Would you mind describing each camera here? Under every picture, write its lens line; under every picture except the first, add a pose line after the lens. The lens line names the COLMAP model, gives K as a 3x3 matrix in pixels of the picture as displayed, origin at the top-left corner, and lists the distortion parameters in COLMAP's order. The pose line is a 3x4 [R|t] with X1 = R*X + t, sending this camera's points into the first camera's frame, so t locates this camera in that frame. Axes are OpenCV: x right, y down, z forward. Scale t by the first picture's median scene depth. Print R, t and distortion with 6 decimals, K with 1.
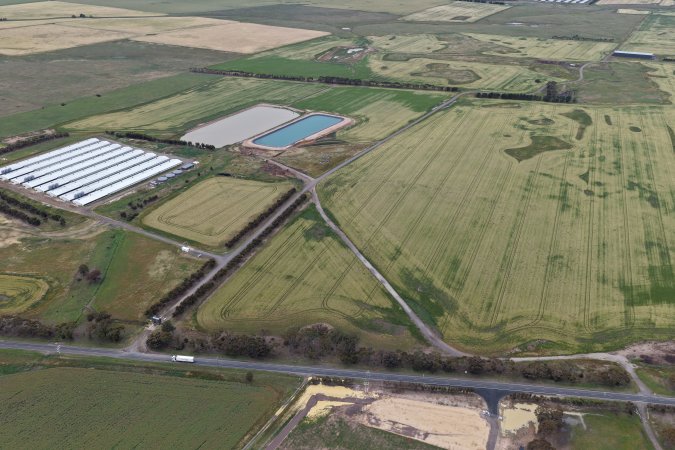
lens RADIAL K [[562.0, 0, 338.3], [0, 562.0, 226.2], [0, 0, 1]] dist [-0.009919, 0.035053]
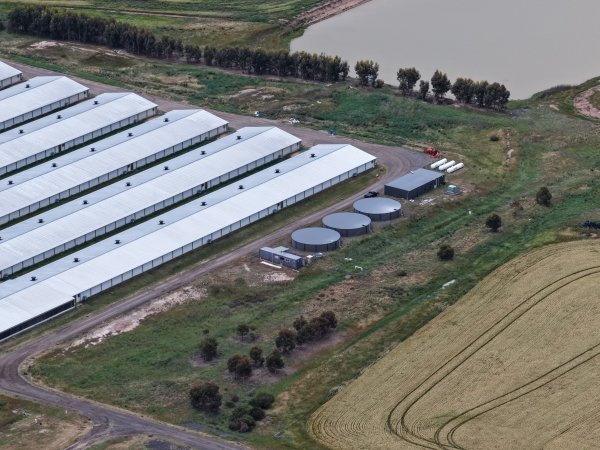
lens RADIAL K [[3285.8, 0, 300.1], [0, 3285.8, 225.1], [0, 0, 1]] dist [0.619447, 0.000000]
pose [[0.995897, 0.035909, -0.083059, -0.243121], [-0.046431, 0.990630, -0.128436, 0.061709], [0.077669, 0.131766, 0.988233, -0.126219]]
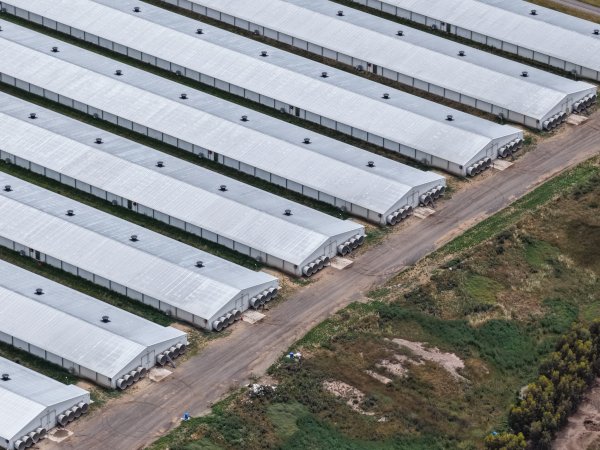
lens RADIAL K [[3285.8, 0, 300.6], [0, 3285.8, 224.9], [0, 0, 1]] dist [0.619447, 0.000000]
pose [[-0.135909, 0.470579, -0.871828, 0.338043], [-0.456514, 0.751256, 0.476665, -0.583833], [0.879274, 0.462785, 0.112724, 1.108270]]
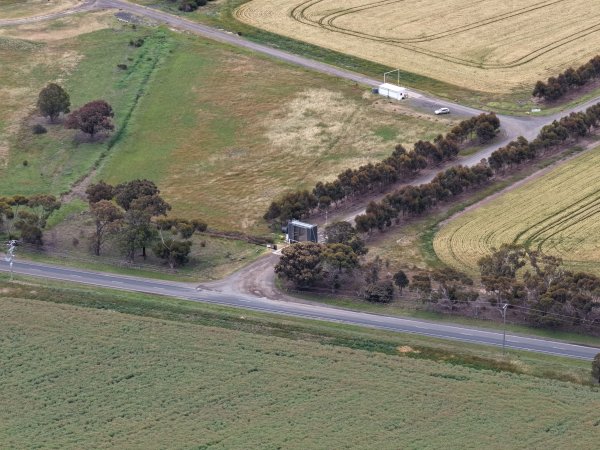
lens RADIAL K [[3285.8, 0, 299.3], [0, 3285.8, 224.8], [0, 0, 1]] dist [0.619447, 0.000000]
pose [[0.968000, 0.091750, -0.233575, 0.058438], [-0.120852, 0.986164, -0.113468, 0.249915], [0.219932, 0.138065, 0.965695, -0.481920]]
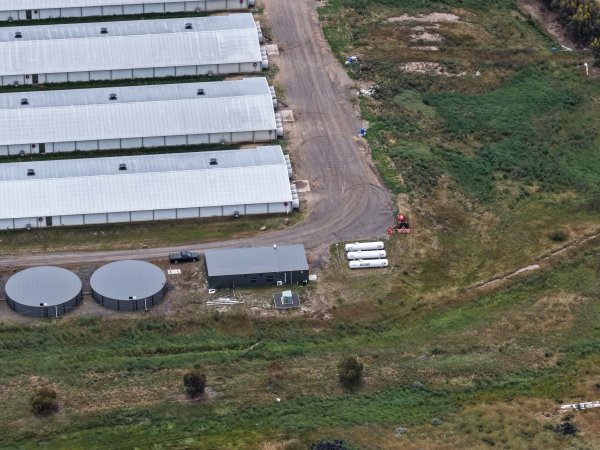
lens RADIAL K [[3285.8, 0, 301.8], [0, 3285.8, 226.5], [0, 0, 1]] dist [0.619447, 0.000000]
pose [[0.613251, 0.413109, -0.673249, 0.237998], [-0.367512, 0.903685, 0.219746, -0.310013], [0.699184, 0.112668, 0.706008, 0.579386]]
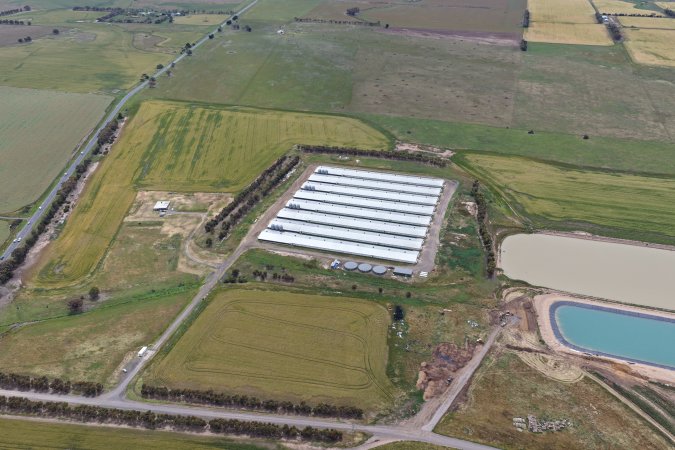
lens RADIAL K [[562.0, 0, 342.0], [0, 562.0, 224.6], [0, 0, 1]] dist [-0.009919, 0.035053]
pose [[0.247118, 0.467376, -0.848818, 0.288601], [-0.445454, 0.832731, 0.328831, -0.386821], [0.860525, 0.296850, 0.413977, 0.735611]]
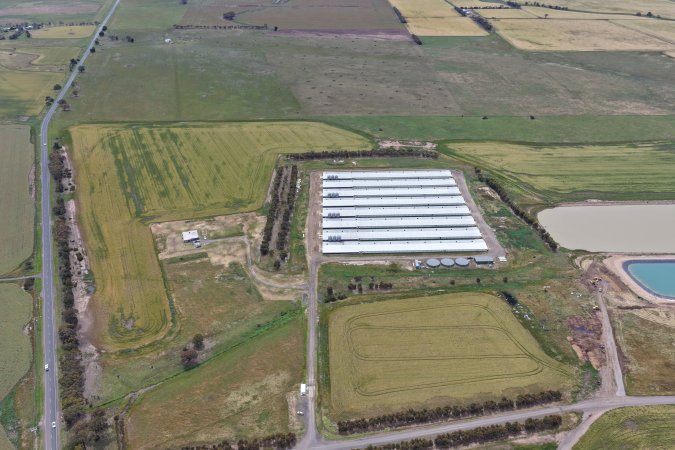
lens RADIAL K [[562.0, 0, 342.0], [0, 562.0, 220.5], [0, 0, 1]] dist [-0.009919, 0.035053]
pose [[0.541825, 0.399902, -0.739259, 0.147704], [-0.388267, 0.899173, 0.201835, -0.252501], [0.745436, 0.177670, 0.642463, 0.474631]]
